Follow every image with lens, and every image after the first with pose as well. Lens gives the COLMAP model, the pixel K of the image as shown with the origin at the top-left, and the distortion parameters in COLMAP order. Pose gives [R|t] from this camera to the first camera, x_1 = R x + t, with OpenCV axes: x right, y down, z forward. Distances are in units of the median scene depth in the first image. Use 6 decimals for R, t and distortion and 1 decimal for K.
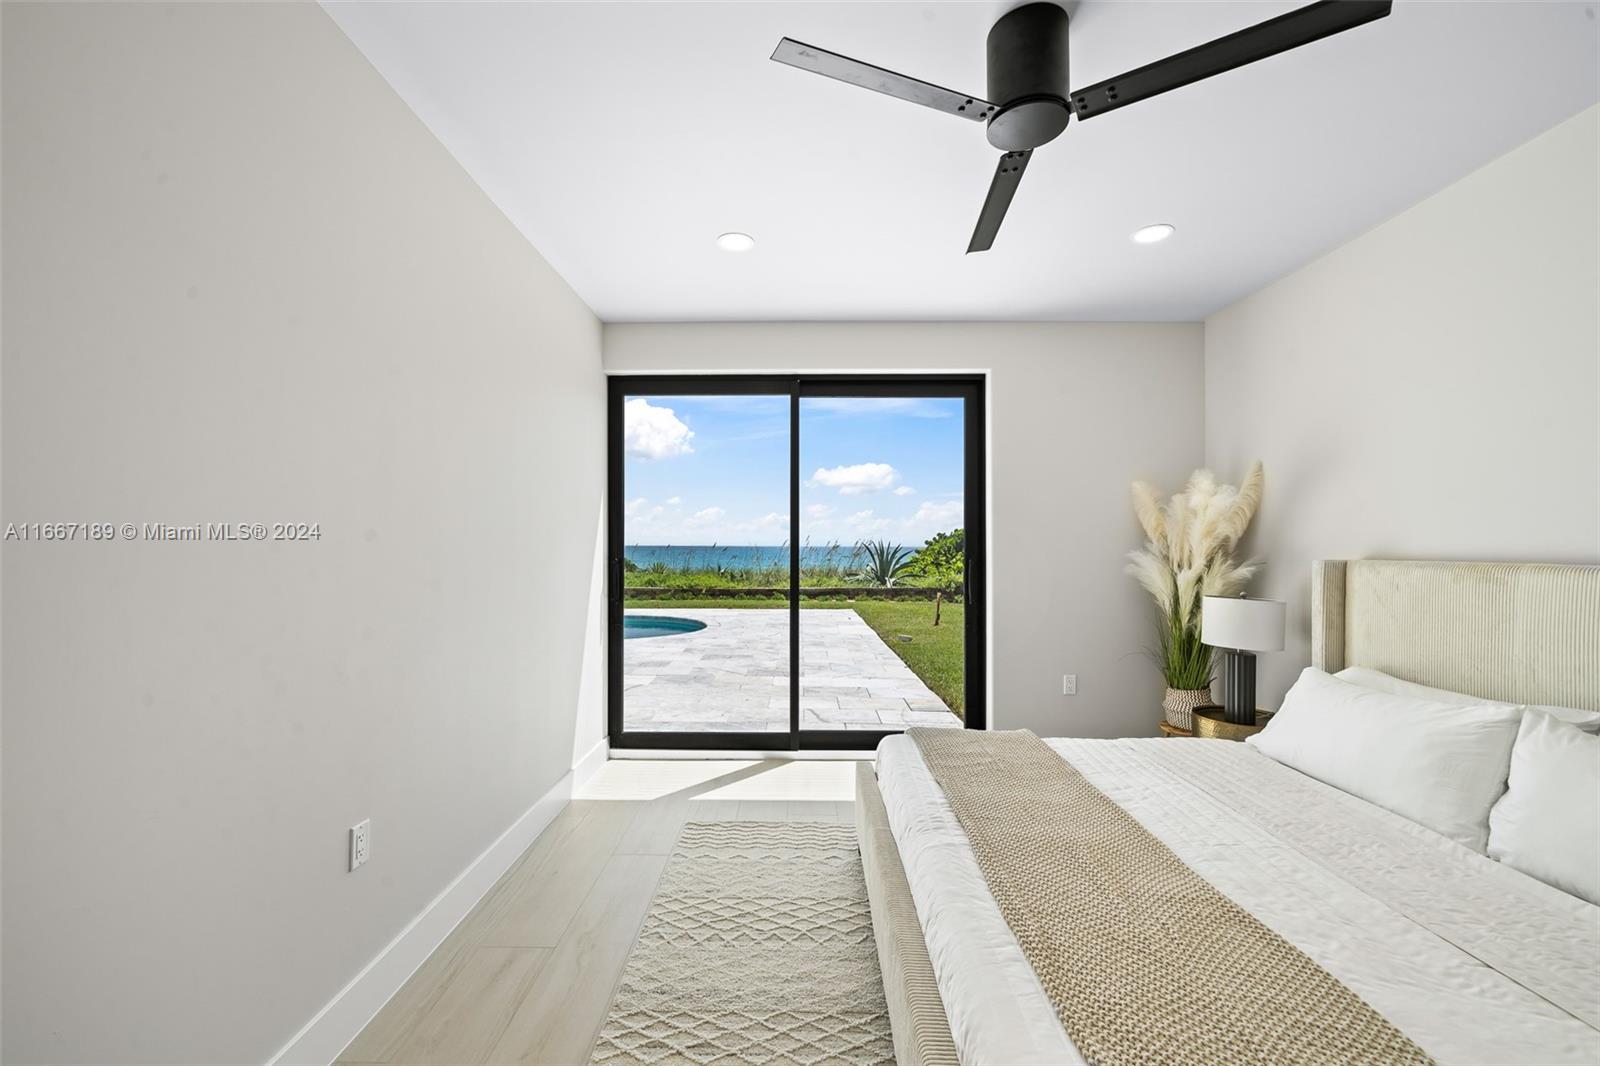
lens RADIAL K [[623.6, 0, 795.8], [0, 623.6, 534.2], [0, 0, 1]] dist [-0.001502, -0.000632]
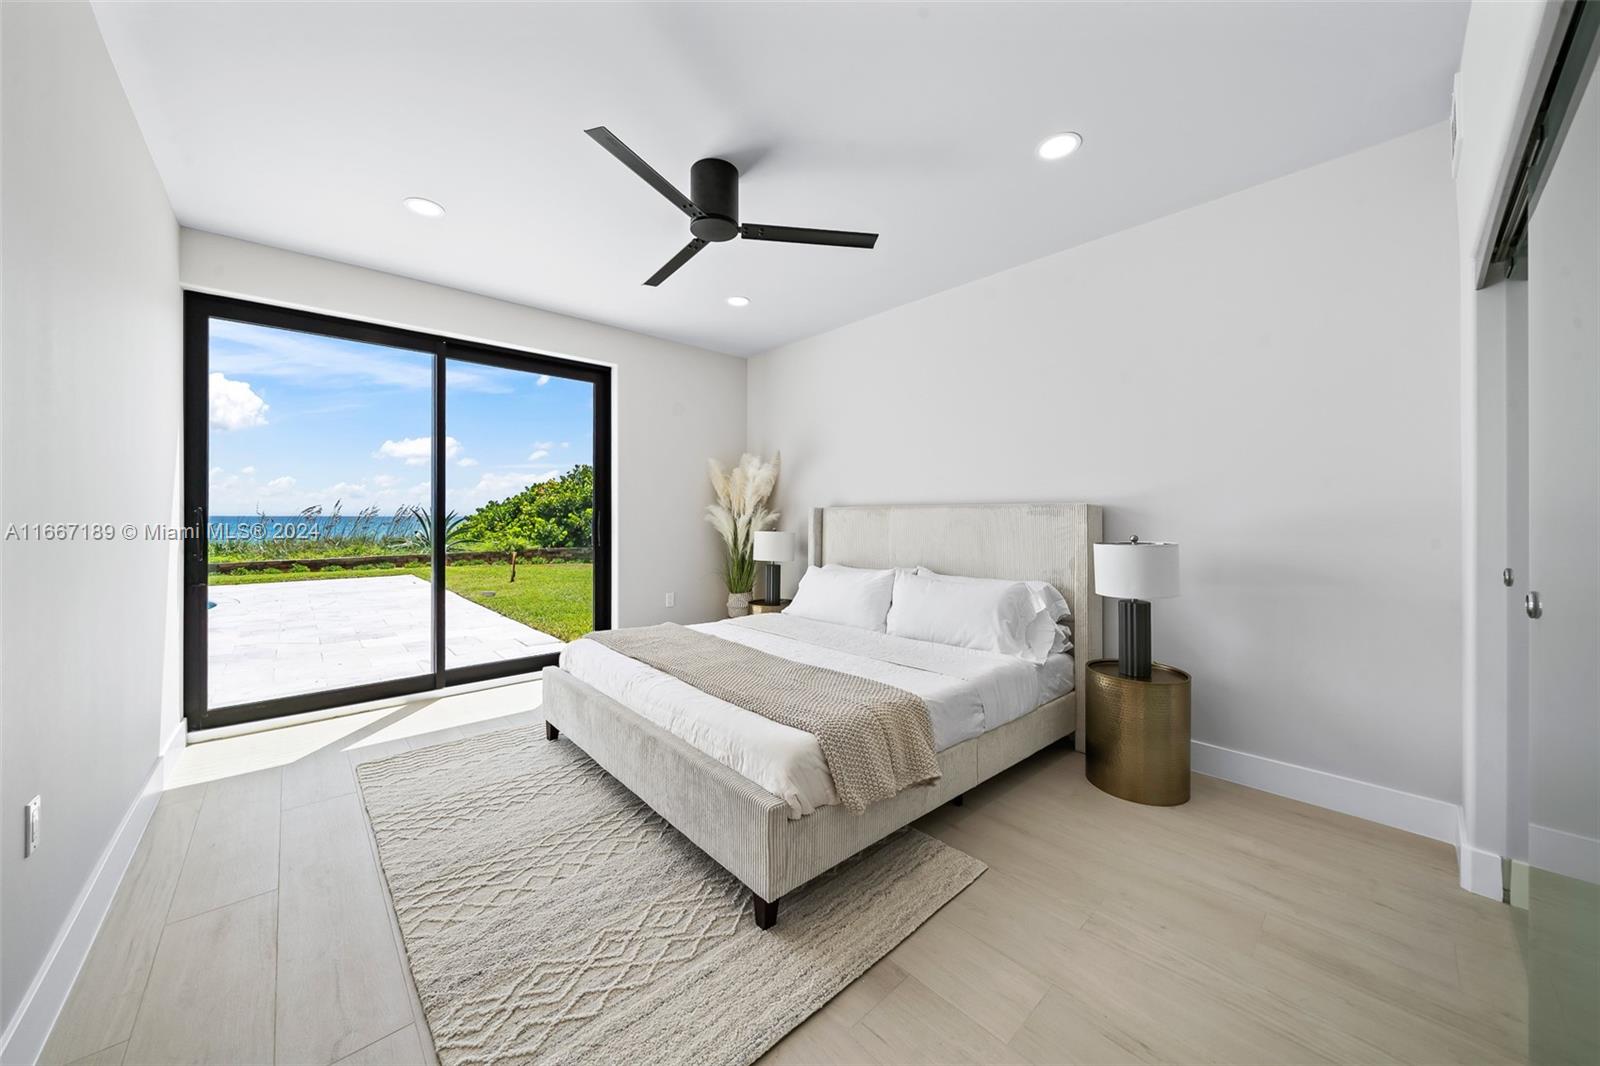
lens RADIAL K [[554.1, 0, 770.1], [0, 554.1, 509.3], [0, 0, 1]] dist [-0.000344, -0.000031]
pose [[0.753238, 0.007807, 0.657702, -0.238423], [-0.012302, 0.999922, 0.002220, 0.035301], [-0.657633, -0.009764, 0.753275, -0.097733]]
